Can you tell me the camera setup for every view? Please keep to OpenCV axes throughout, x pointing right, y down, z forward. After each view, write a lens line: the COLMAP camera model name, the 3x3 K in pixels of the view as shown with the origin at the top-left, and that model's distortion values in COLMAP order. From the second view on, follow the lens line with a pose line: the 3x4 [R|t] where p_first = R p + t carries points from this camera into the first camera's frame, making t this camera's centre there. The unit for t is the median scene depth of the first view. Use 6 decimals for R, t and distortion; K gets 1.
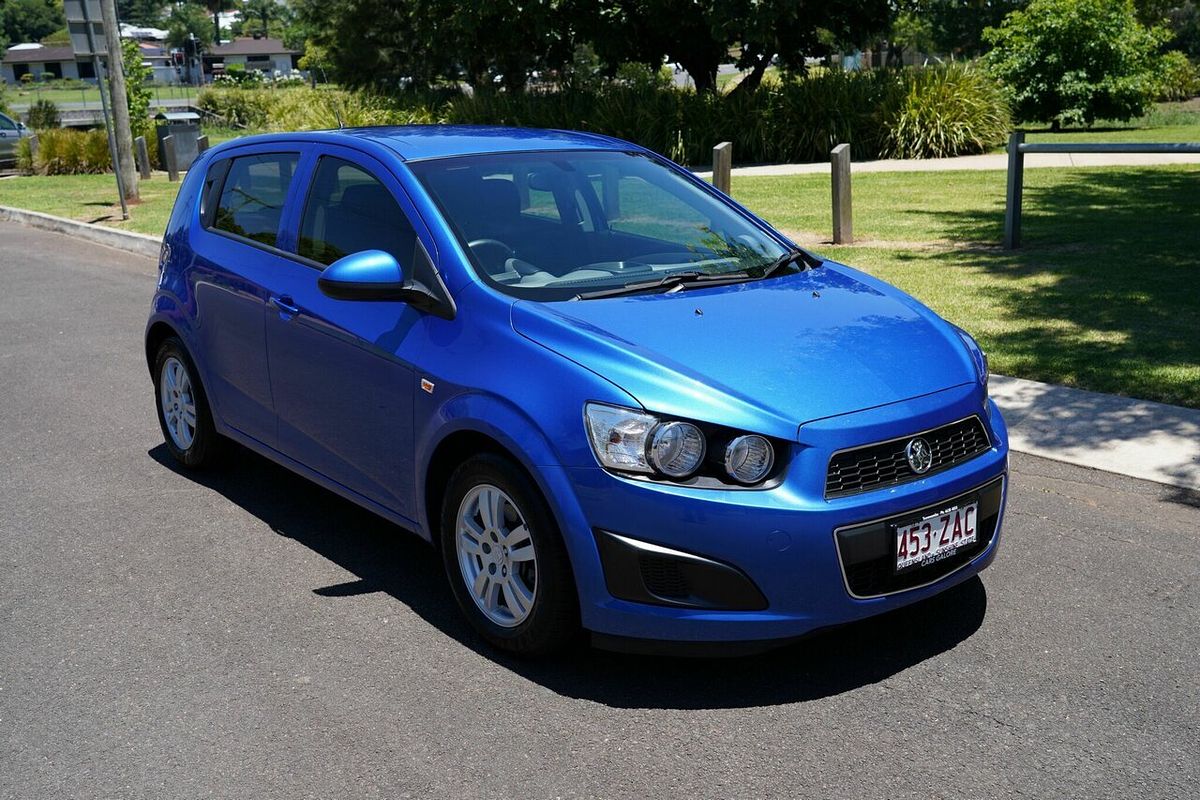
lens RADIAL K [[1428.5, 0, 600.0], [0, 1428.5, 400.0], [0, 0, 1]] dist [0.063169, -0.052065]
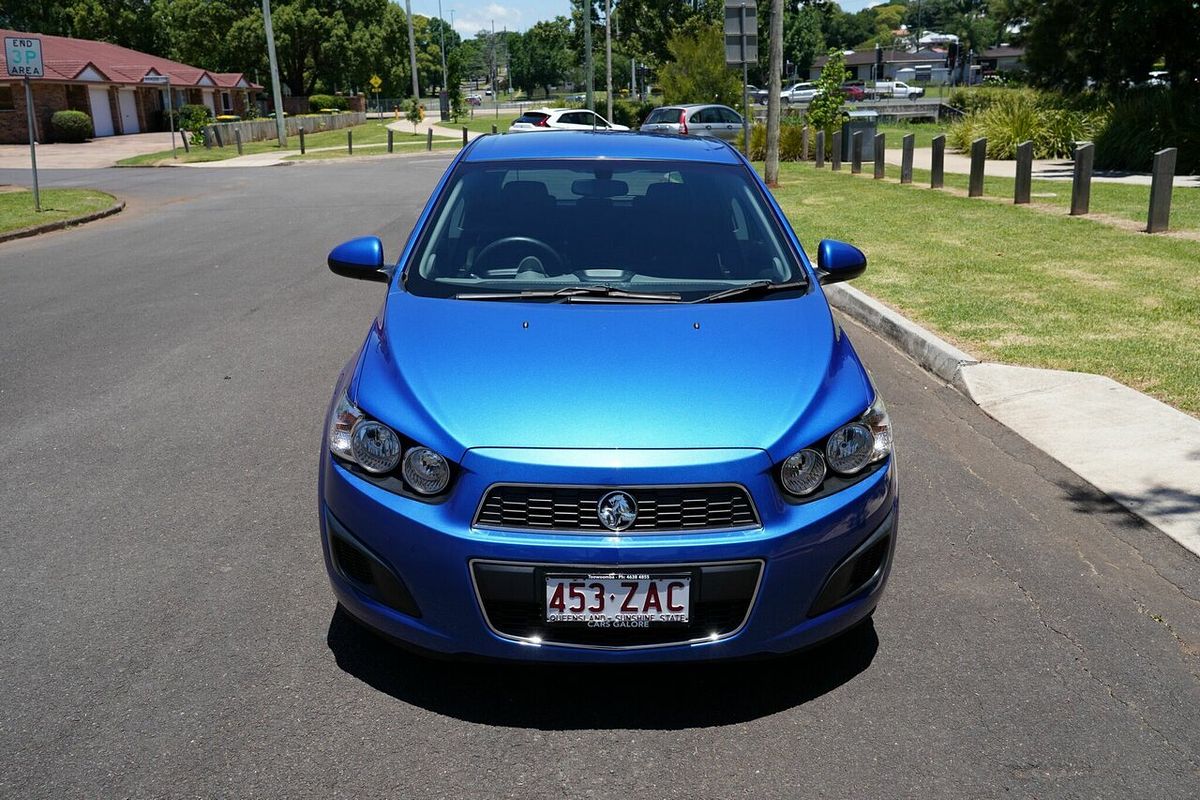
lens RADIAL K [[1217.3, 0, 596.5], [0, 1217.3, 399.8], [0, 0, 1]] dist [0.047374, -0.010523]
pose [[0.733752, 0.175874, -0.656259, 0.283860], [-0.149919, 0.984018, 0.096090, -0.041466], [0.662670, 0.027879, 0.748392, 0.160864]]
